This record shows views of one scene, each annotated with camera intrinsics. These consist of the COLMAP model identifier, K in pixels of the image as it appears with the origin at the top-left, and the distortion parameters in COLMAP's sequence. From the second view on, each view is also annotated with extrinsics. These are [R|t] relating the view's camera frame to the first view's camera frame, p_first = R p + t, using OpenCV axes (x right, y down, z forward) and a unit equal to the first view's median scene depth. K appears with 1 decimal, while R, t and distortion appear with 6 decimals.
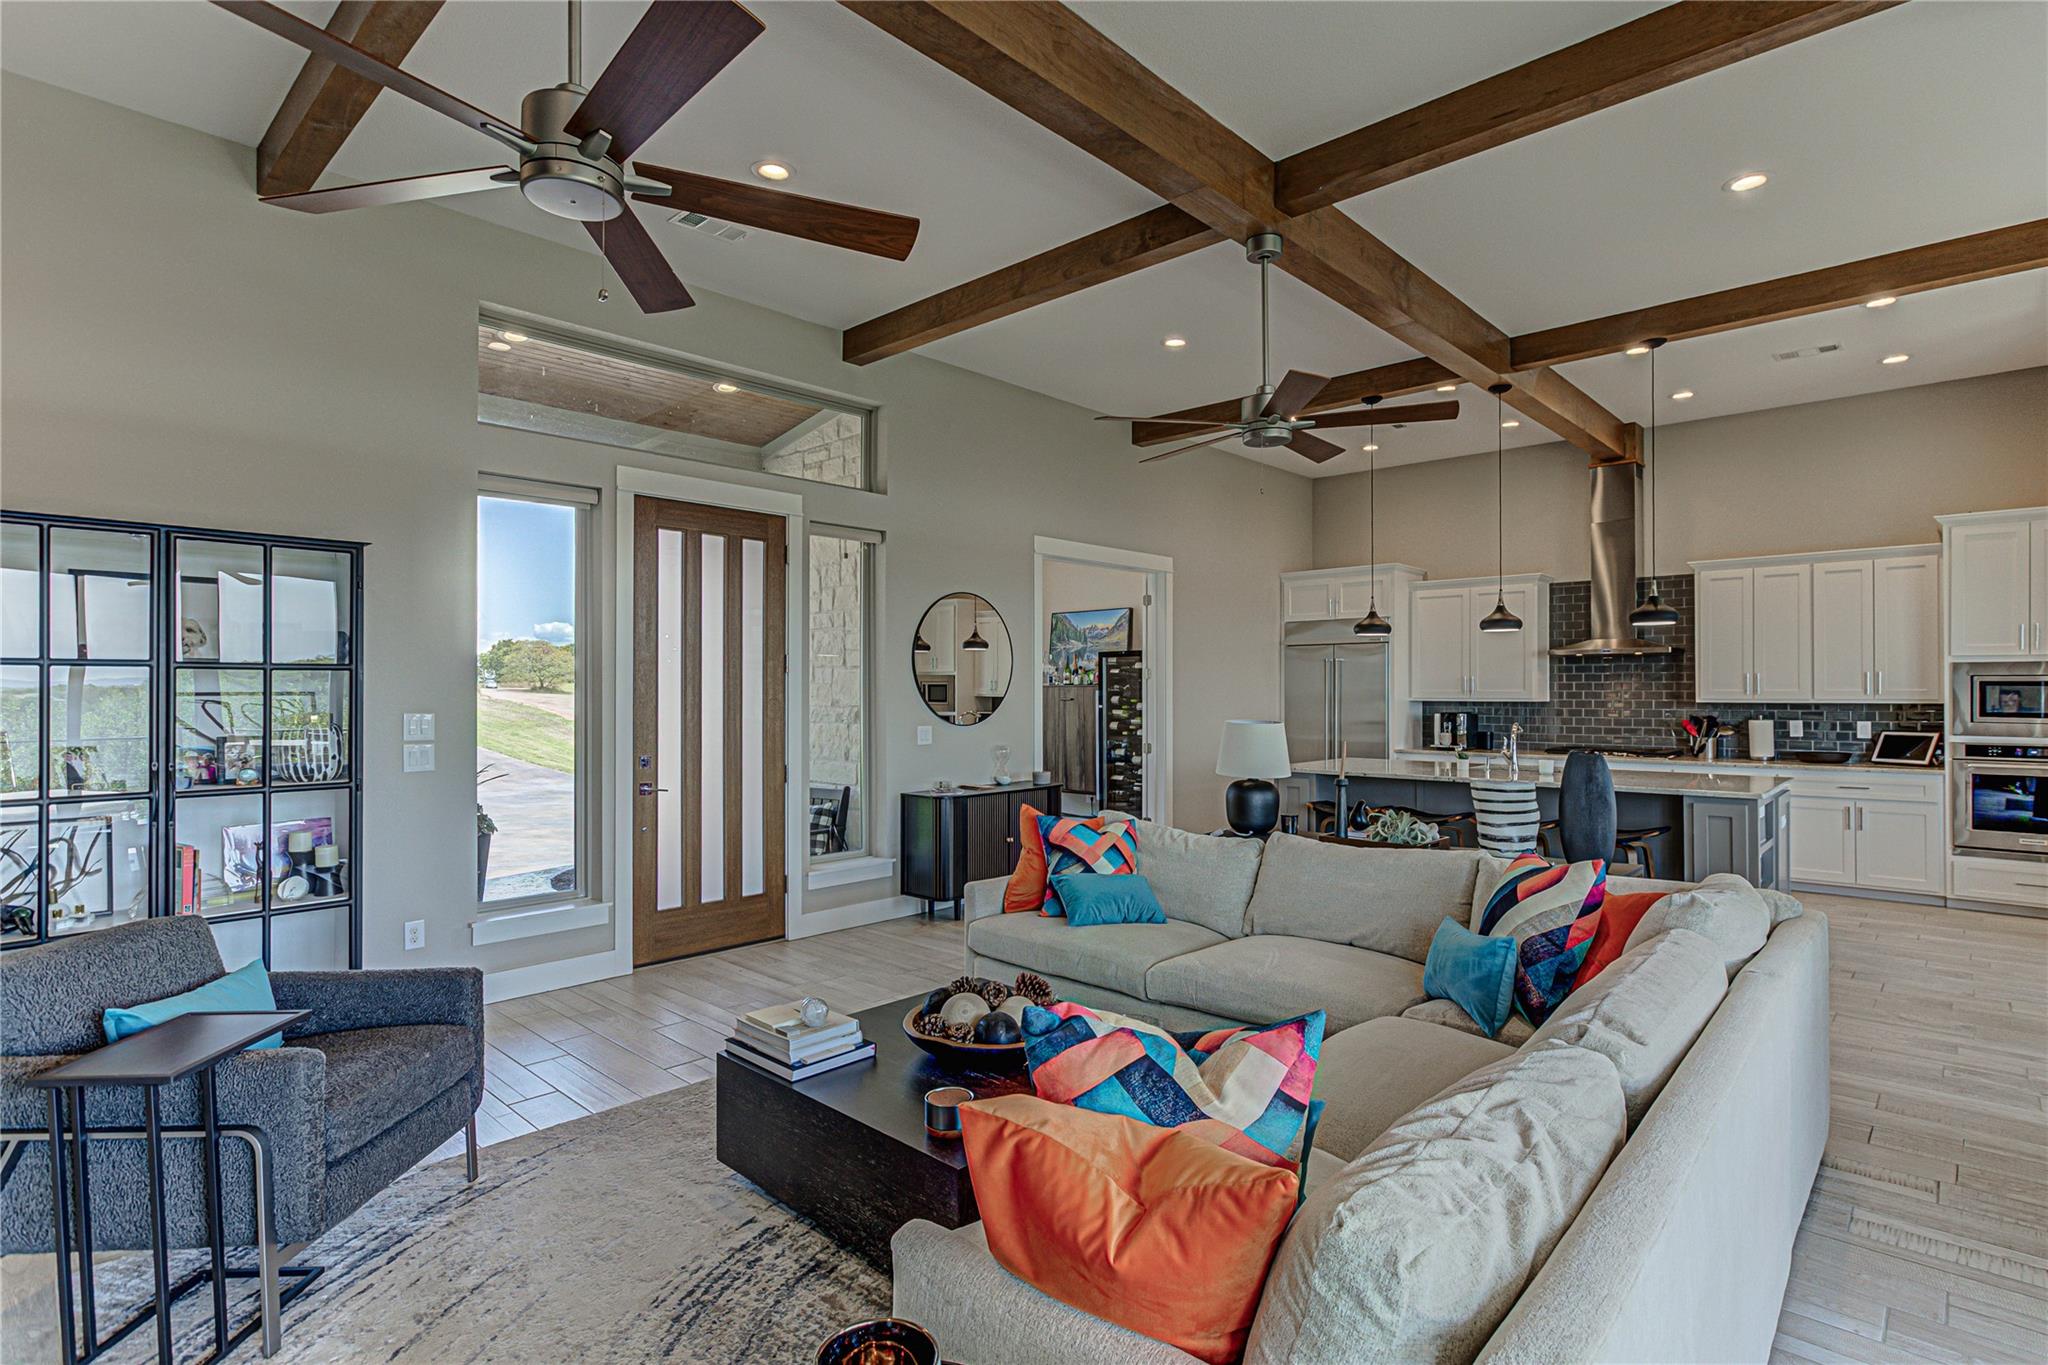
lens RADIAL K [[1003.5, 0, 1062.0], [0, 1003.5, 685.8], [0, 0, 1]] dist [0.016497, -0.000042]
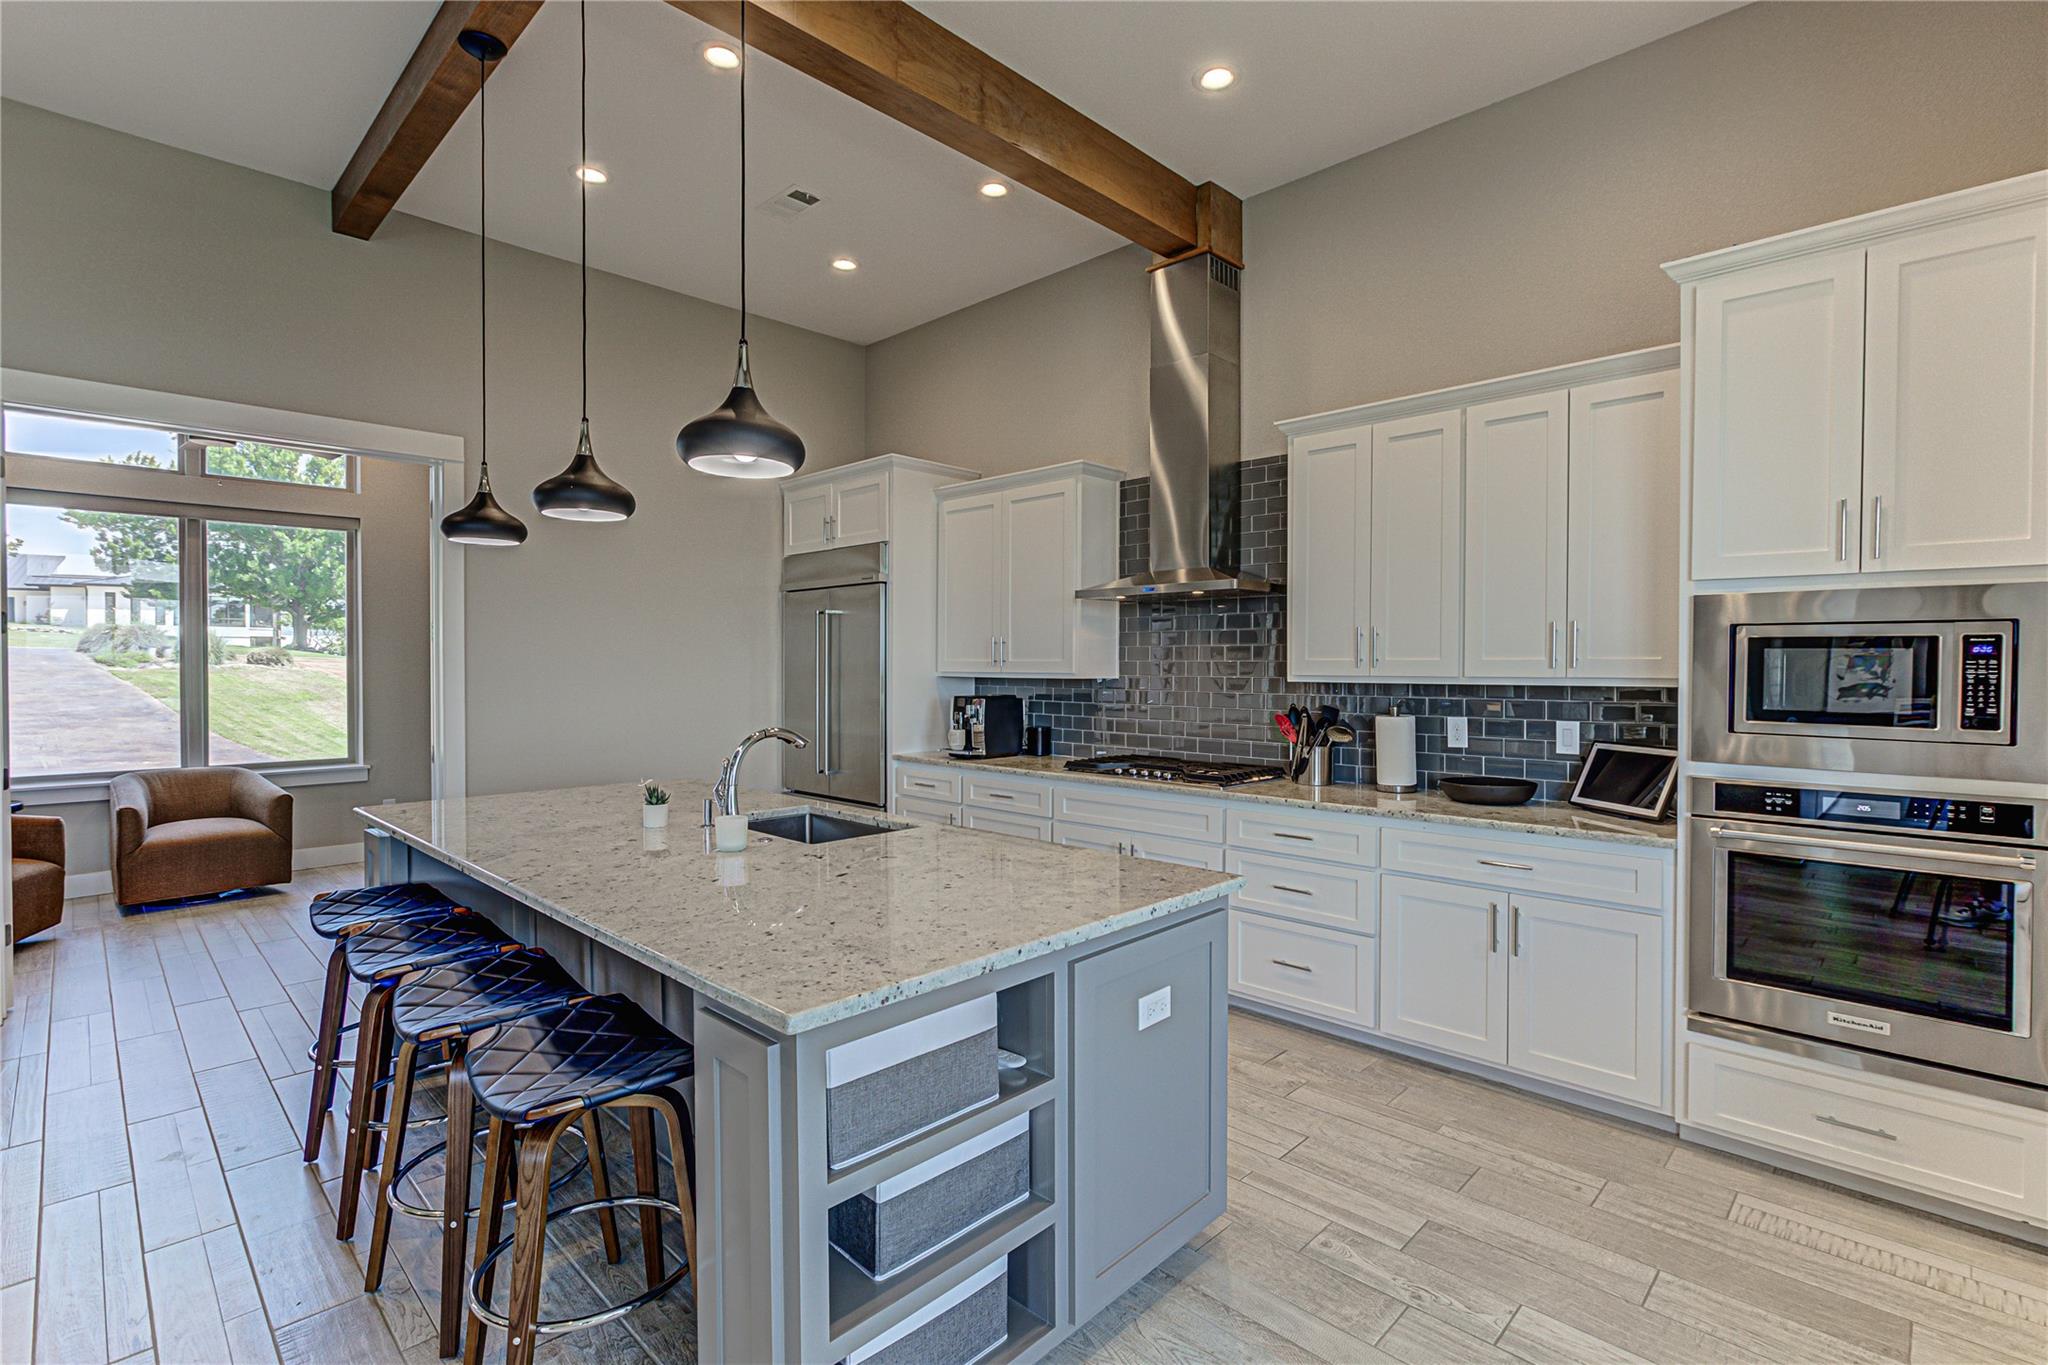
lens RADIAL K [[950.4, 0, 1037.2], [0, 950.4, 670.7], [0, 0, 1]] dist [0.001652, -0.000107]
pose [[0.999506, 0.001182, -0.031418, 0.531655], [-0.000752, 0.999906, 0.013704, 0.003623], [0.031431, -0.013673, 0.999412, 0.508039]]
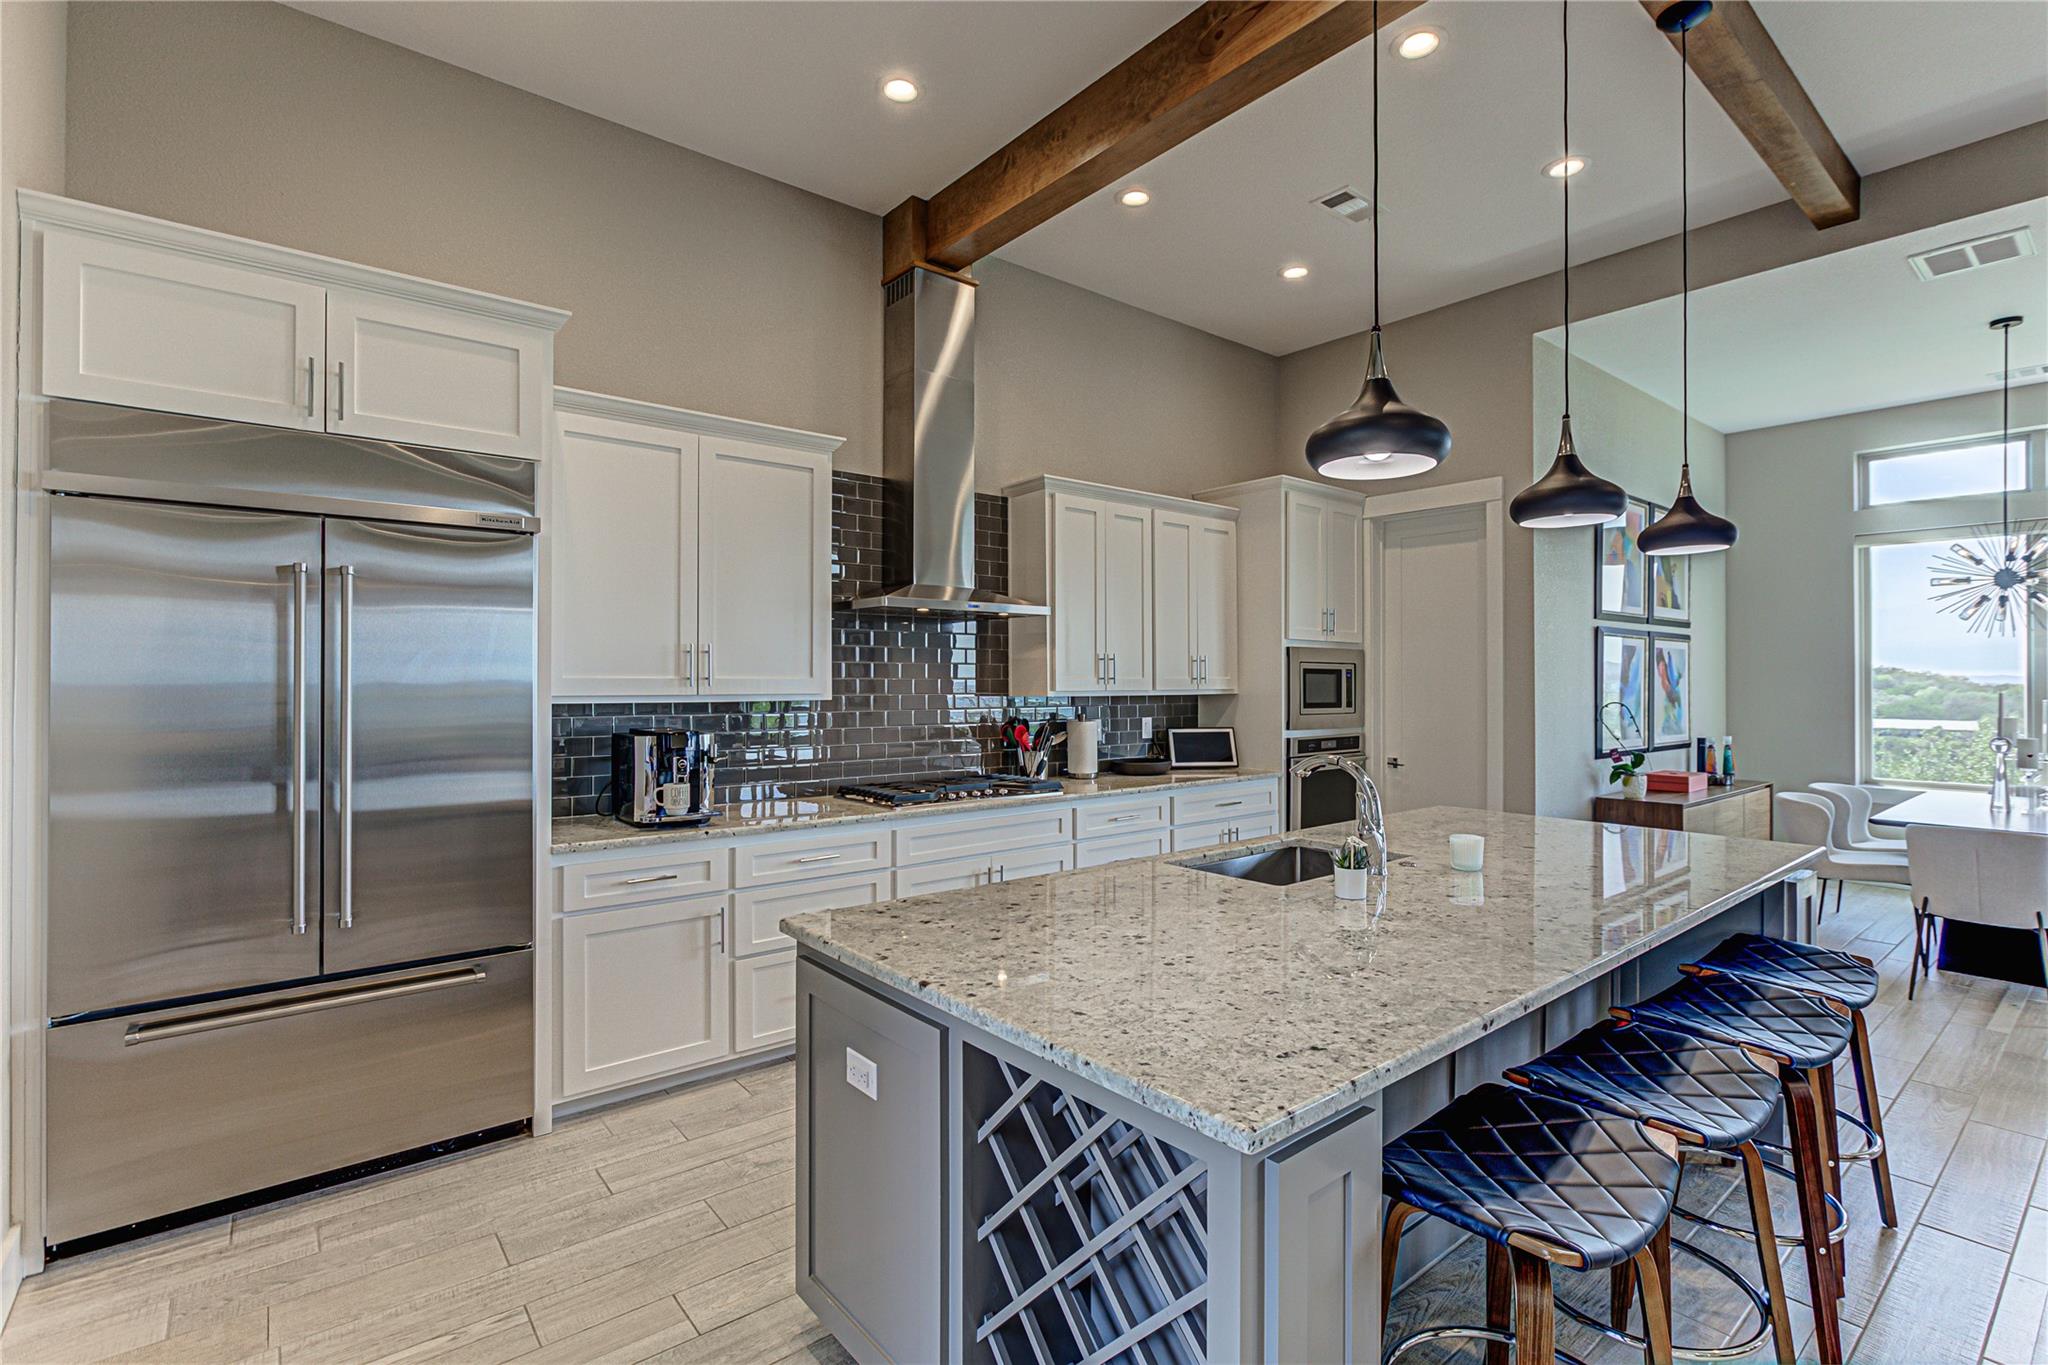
lens RADIAL K [[950.4, 0, 1037.2], [0, 950.4, 670.7], [0, 0, 1]] dist [0.001652, -0.000107]
pose [[0.150055, 0.010748, 0.988619, 0.037827], [-0.006306, 0.999931, -0.009914, 0.006257], [-0.988658, -0.004747, 0.150113, 0.957054]]
